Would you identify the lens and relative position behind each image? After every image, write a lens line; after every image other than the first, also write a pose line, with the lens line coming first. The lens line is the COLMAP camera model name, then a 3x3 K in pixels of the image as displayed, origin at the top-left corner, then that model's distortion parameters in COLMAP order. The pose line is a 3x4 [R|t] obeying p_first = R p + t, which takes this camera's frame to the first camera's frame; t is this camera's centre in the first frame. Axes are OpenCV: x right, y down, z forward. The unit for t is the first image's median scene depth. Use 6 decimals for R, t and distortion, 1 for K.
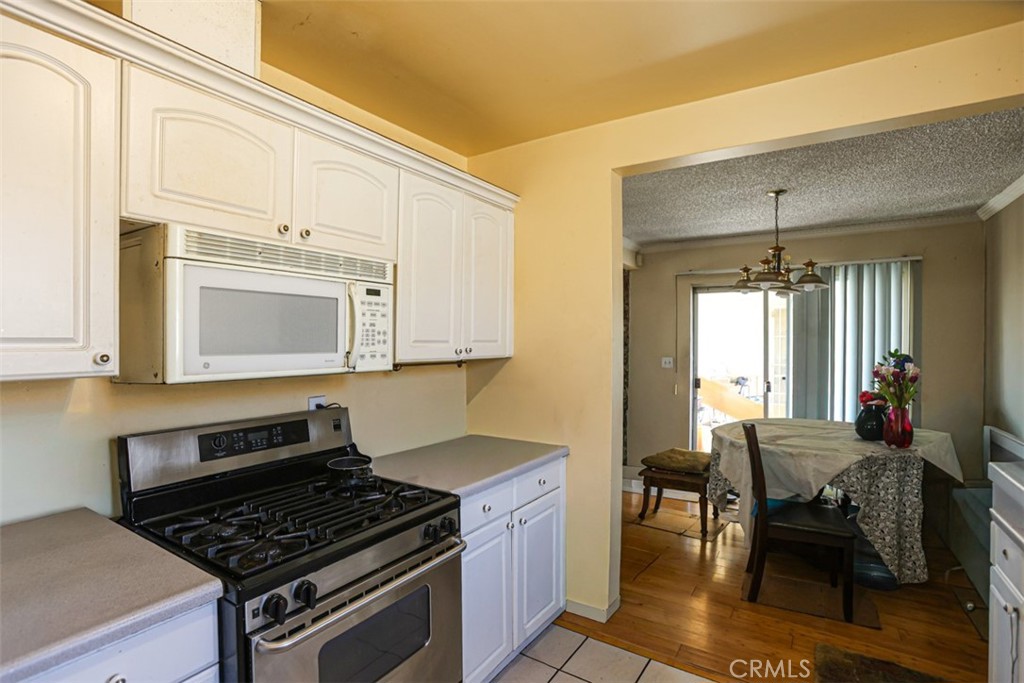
lens RADIAL K [[498.8, 0, 508.2], [0, 498.8, 344.7], [0, 0, 1]] dist [-0.053876, 0.023784]
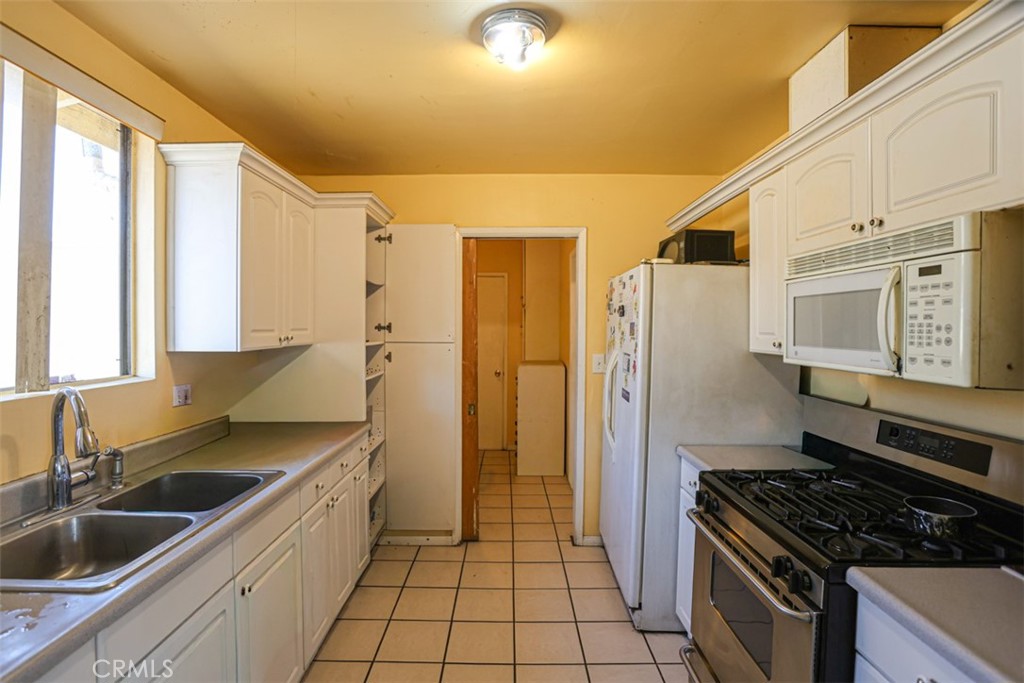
lens RADIAL K [[498.8, 0, 502.8], [0, 498.8, 334.2], [0, 0, 1]] dist [-0.053876, 0.023784]
pose [[-0.839593, 0.000158, -0.543216, 0.619967], [-0.014226, 0.999651, 0.022279, -0.022369], [0.543029, 0.026434, -0.839298, 1.270018]]
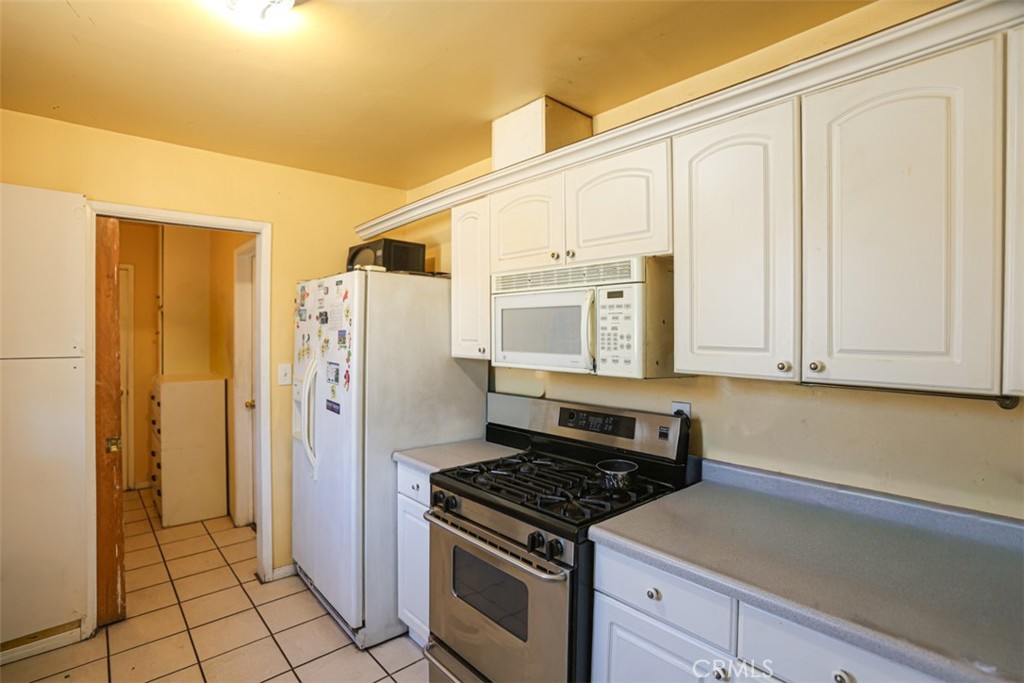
lens RADIAL K [[498.8, 0, 505.7], [0, 498.8, 332.6], [0, 0, 1]] dist [-0.053876, 0.023784]
pose [[-0.266557, -0.001941, -0.963817, 0.723529], [-0.013402, 0.999909, 0.001693, -0.031233], [0.963726, 0.013368, -0.266558, 1.069593]]
